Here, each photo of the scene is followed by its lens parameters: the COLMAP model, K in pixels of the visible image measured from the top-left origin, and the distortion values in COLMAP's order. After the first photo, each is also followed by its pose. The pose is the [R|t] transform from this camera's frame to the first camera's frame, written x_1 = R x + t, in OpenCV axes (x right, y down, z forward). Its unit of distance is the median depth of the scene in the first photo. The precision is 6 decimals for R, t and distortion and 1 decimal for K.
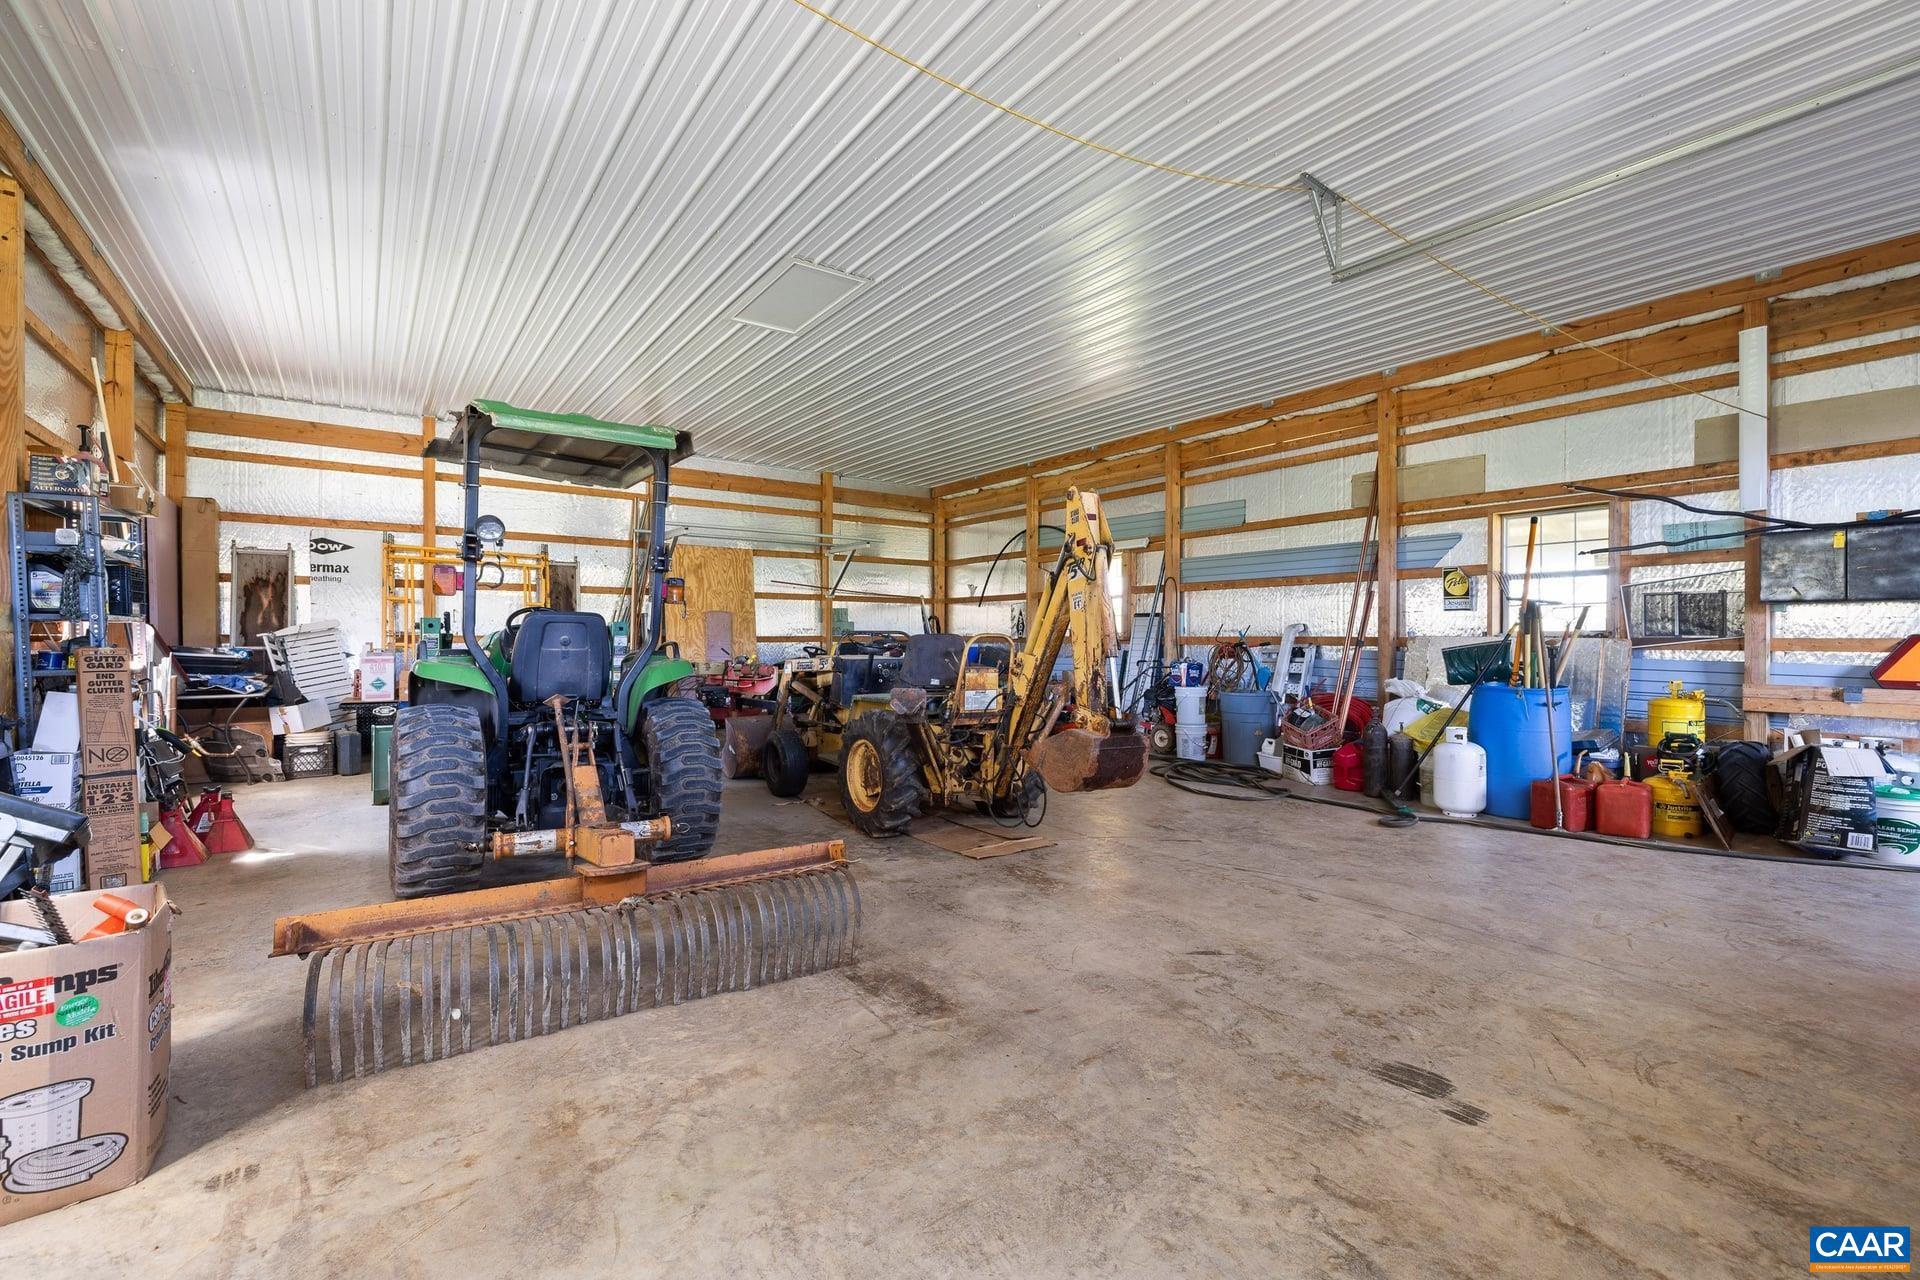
lens RADIAL K [[813.1, 0, 964.3], [0, 813.1, 634.5], [0, 0, 1]] dist [0.001724, 0.000208]
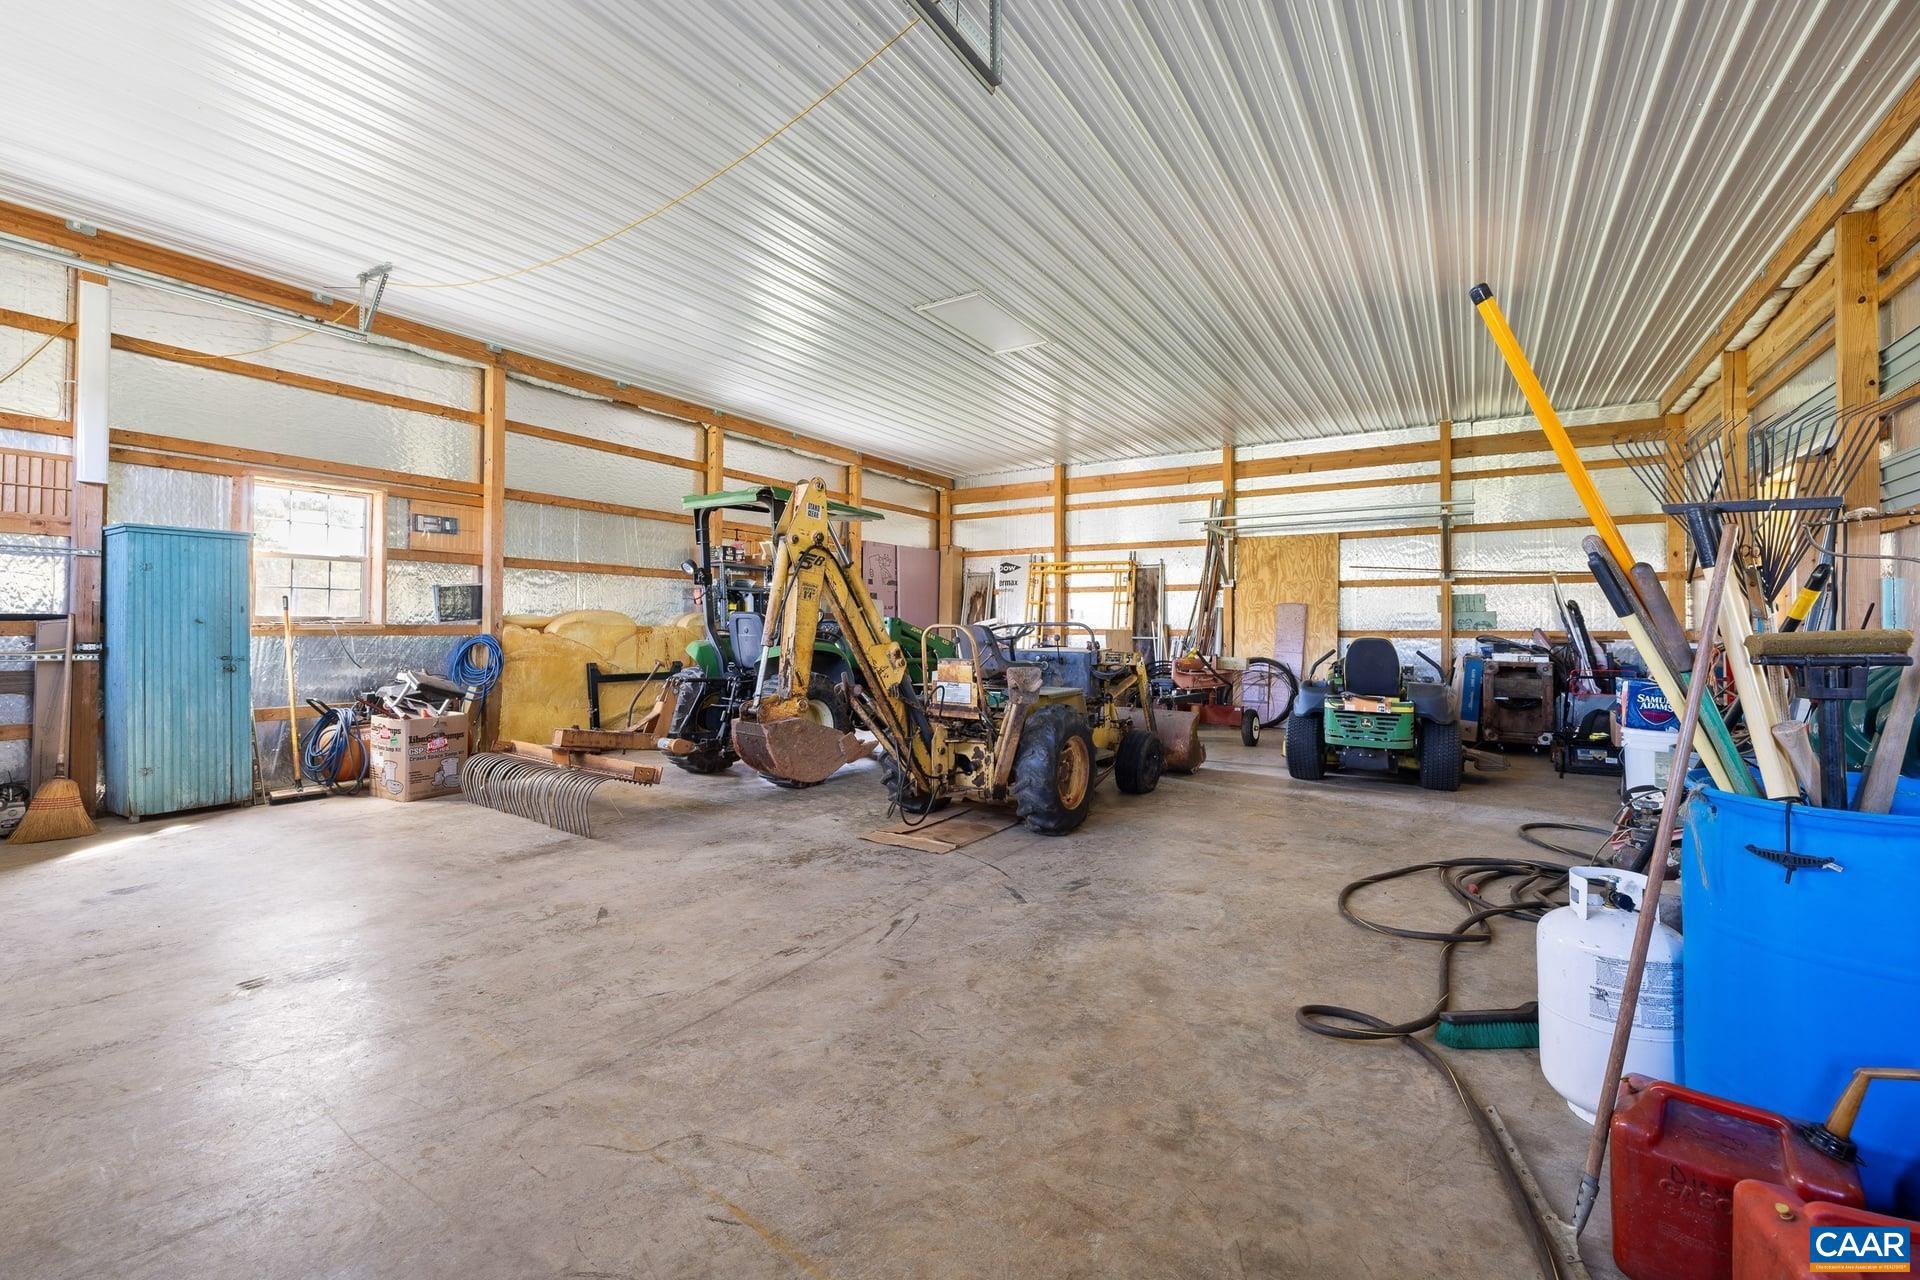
lens RADIAL K [[813.1, 0, 964.3], [0, 813.1, 634.5], [0, 0, 1]] dist [0.001724, 0.000208]
pose [[0.363007, 0.007631, -0.931755, 1.103965], [-0.002012, 0.999971, 0.007405, 0.003007], [0.931784, -0.000814, 0.363011, 0.777000]]
